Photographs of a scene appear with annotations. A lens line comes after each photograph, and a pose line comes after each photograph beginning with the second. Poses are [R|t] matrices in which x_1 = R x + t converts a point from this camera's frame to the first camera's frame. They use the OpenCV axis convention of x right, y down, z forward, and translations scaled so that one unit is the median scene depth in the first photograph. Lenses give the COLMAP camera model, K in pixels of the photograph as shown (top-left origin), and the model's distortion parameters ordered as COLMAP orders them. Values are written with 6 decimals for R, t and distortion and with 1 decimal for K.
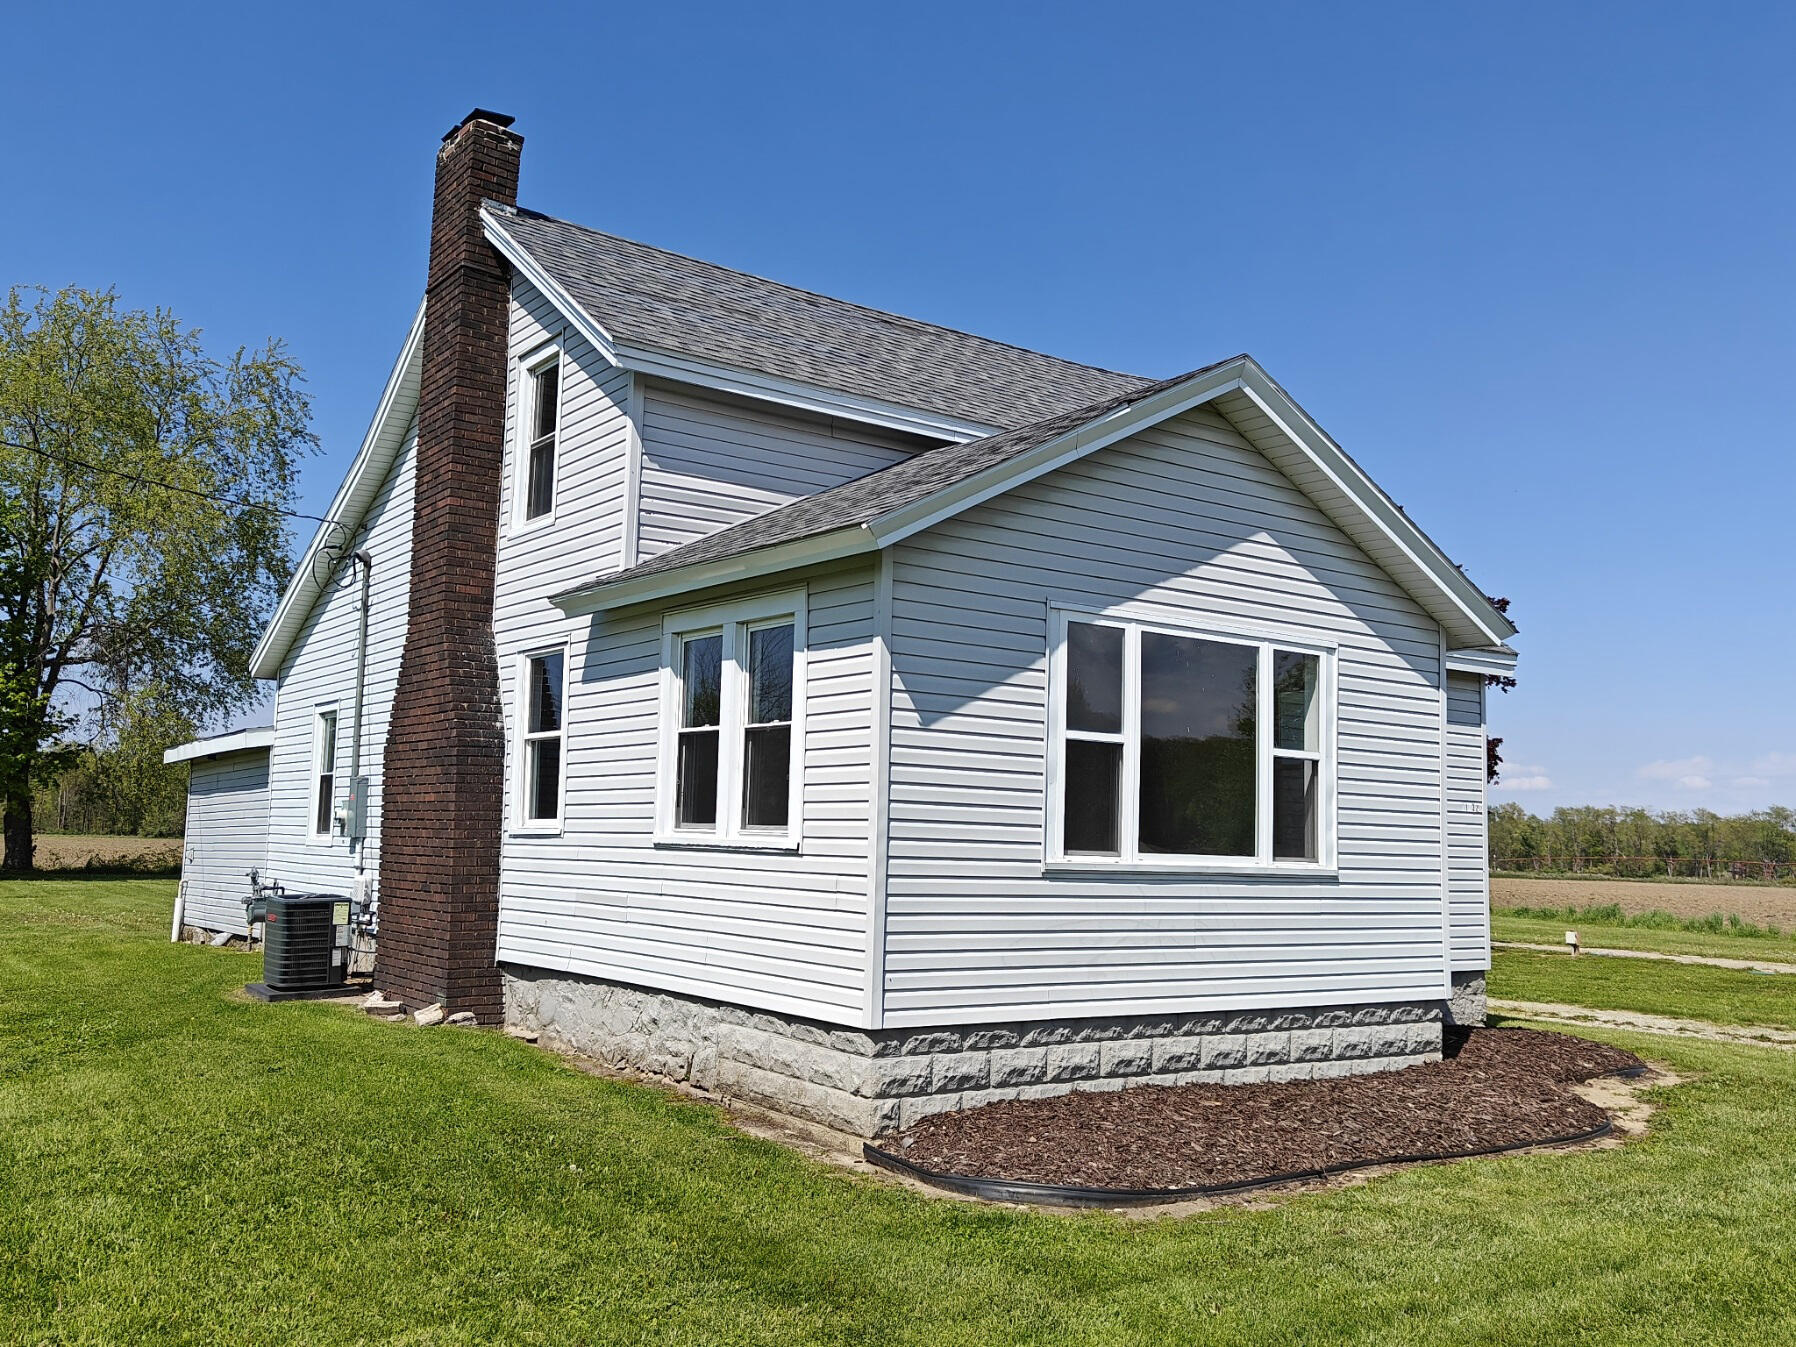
lens RADIAL K [[1570.0, 0, 902.5], [0, 1570.0, 663.6], [0, 0, 1]] dist [0.060798, -0.012101]
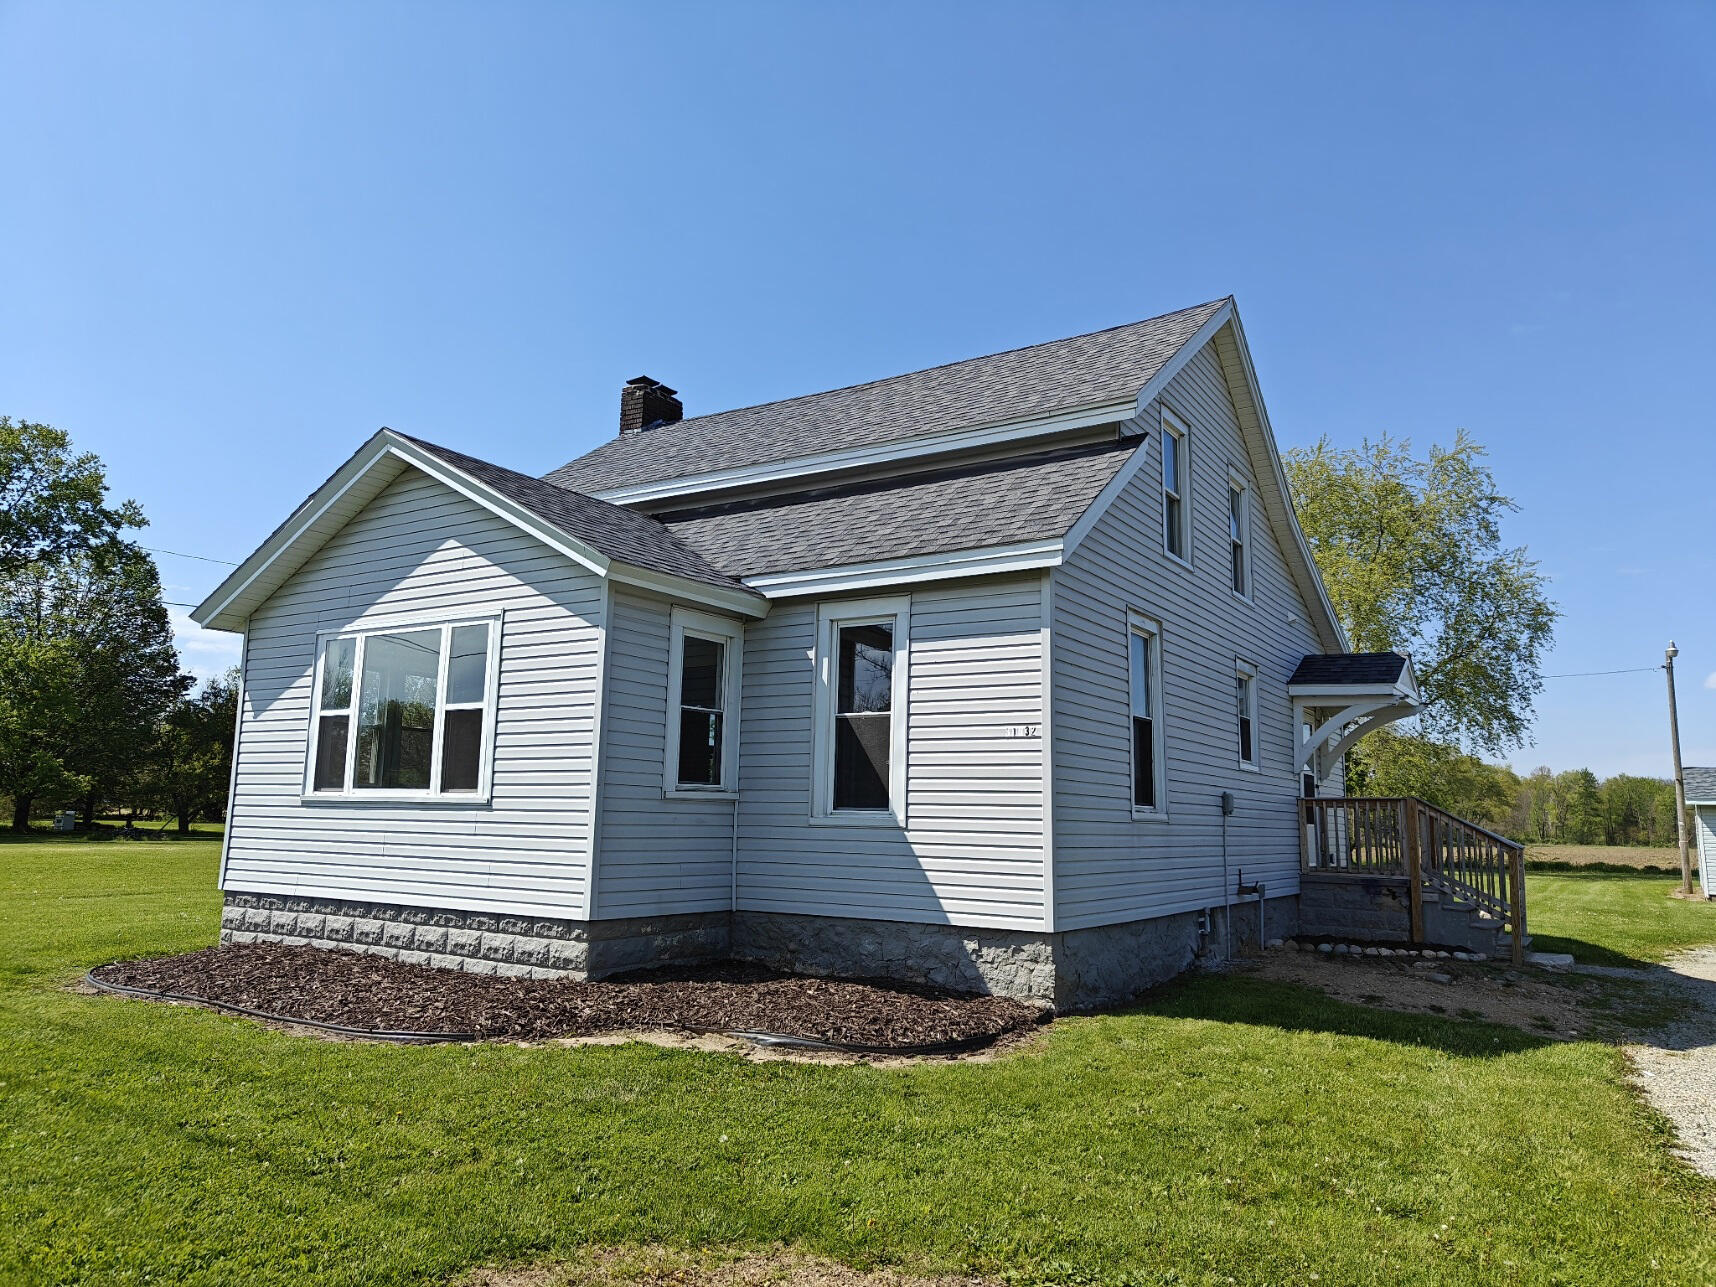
lens RADIAL K [[1184.3, 0, 848.9], [0, 1184.3, 633.1], [0, 0, 1]] dist [0.008606, 0.005077]
pose [[0.355828, -0.165220, -0.919831, 1.248096], [0.094971, 0.985546, -0.140285, 0.163070], [0.929714, -0.037440, 0.366375, 0.952581]]
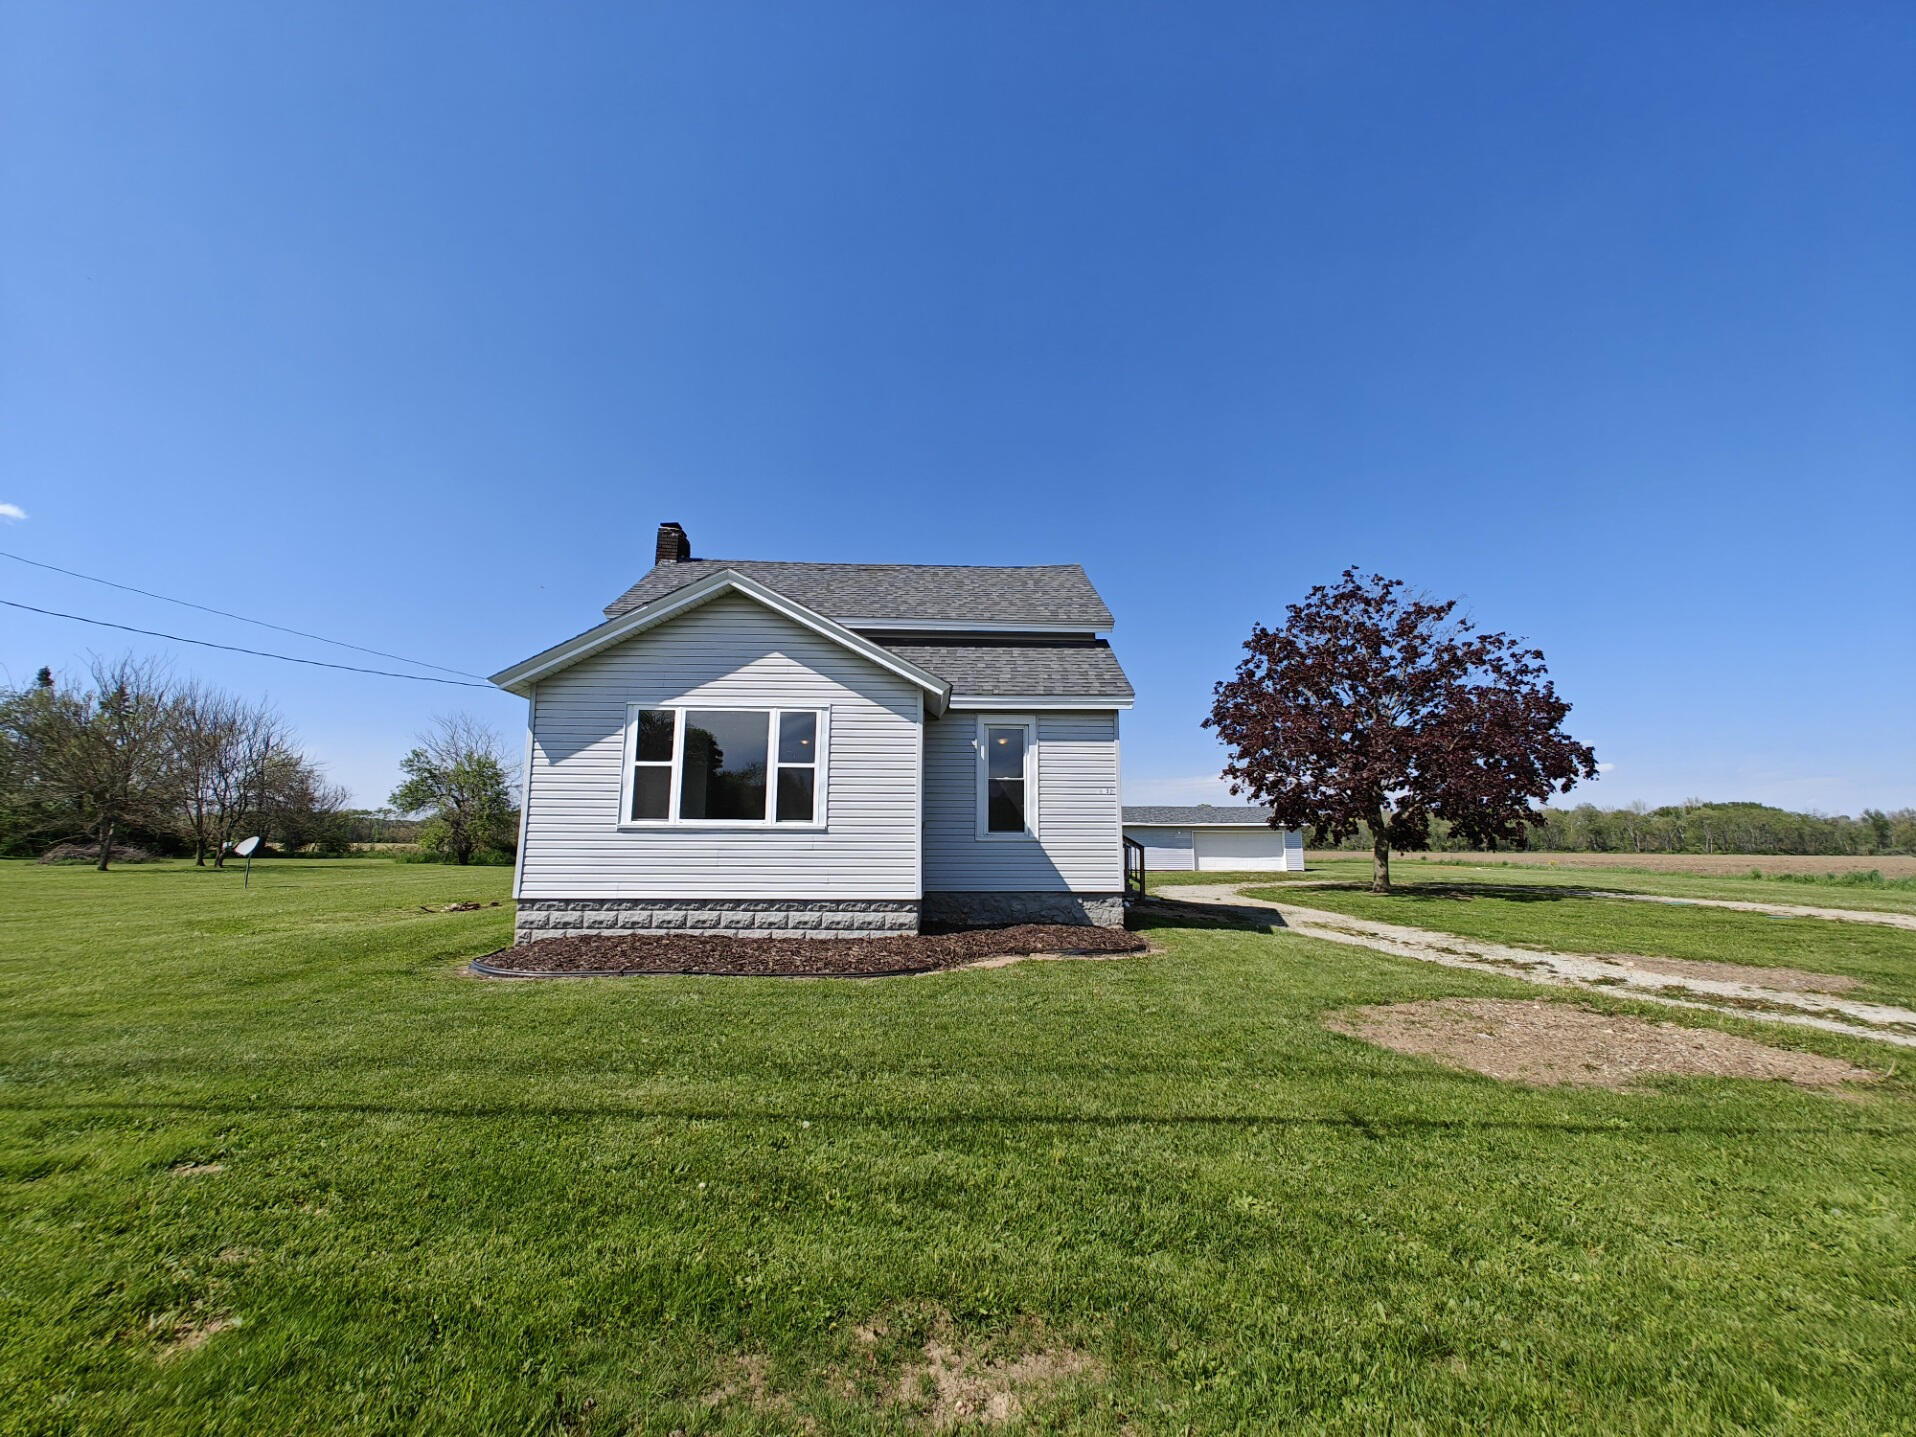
lens RADIAL K [[809.4, 0, 955.2], [0, 809.4, 708.7], [0, 0, 1]] dist [-0.004040, 0.005807]
pose [[0.827692, -0.115263, -0.549217, 0.958786], [0.082038, 0.993018, -0.084768, 0.089158], [0.555153, 0.025105, 0.831369, 0.299288]]
